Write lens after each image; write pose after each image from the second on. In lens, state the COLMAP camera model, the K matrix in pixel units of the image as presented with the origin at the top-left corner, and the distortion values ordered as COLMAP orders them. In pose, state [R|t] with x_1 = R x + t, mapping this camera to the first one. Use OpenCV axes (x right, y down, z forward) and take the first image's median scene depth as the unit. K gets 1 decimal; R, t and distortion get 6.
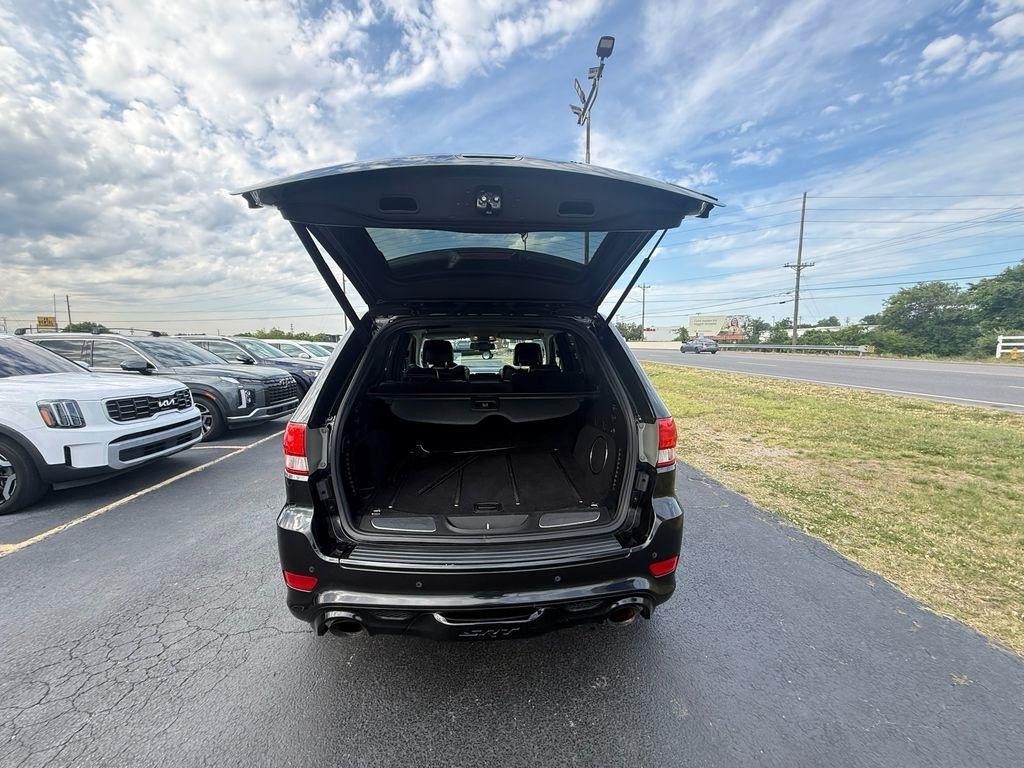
lens RADIAL K [[412.9, 0, 494.3], [0, 412.9, 386.0], [0, 0, 1]] dist [0.005810, -0.000717]
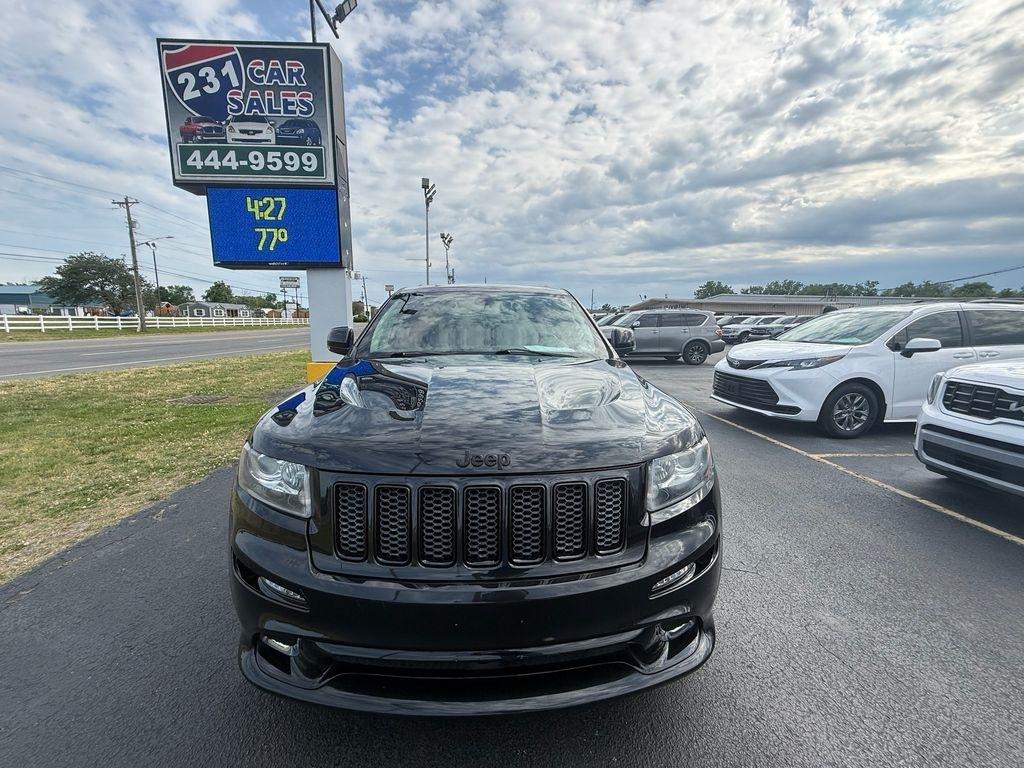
lens RADIAL K [[412.9, 0, 510.5], [0, 412.9, 386.5], [0, 0, 1]] dist [0.005810, -0.000717]
pose [[-0.999936, -0.000021, -0.011333, -0.069415], [-0.002779, 0.969910, 0.243449, -0.147842], [0.010987, 0.243465, -0.969847, 1.782030]]
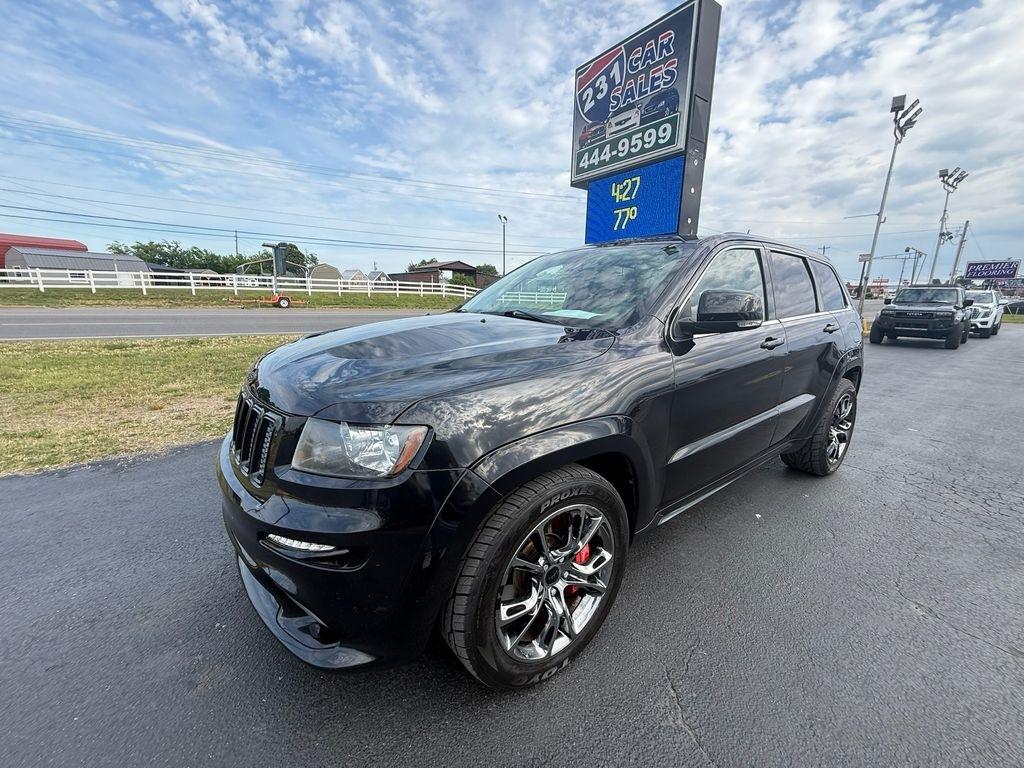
lens RADIAL K [[412.9, 0, 510.6], [0, 412.9, 385.5], [0, 0, 1]] dist [0.005810, -0.000717]
pose [[-0.557647, -0.182700, 0.809722, -0.443827], [0.060480, 0.963942, 0.259149, -0.108515], [-0.827872, 0.193486, -0.526490, 1.546901]]
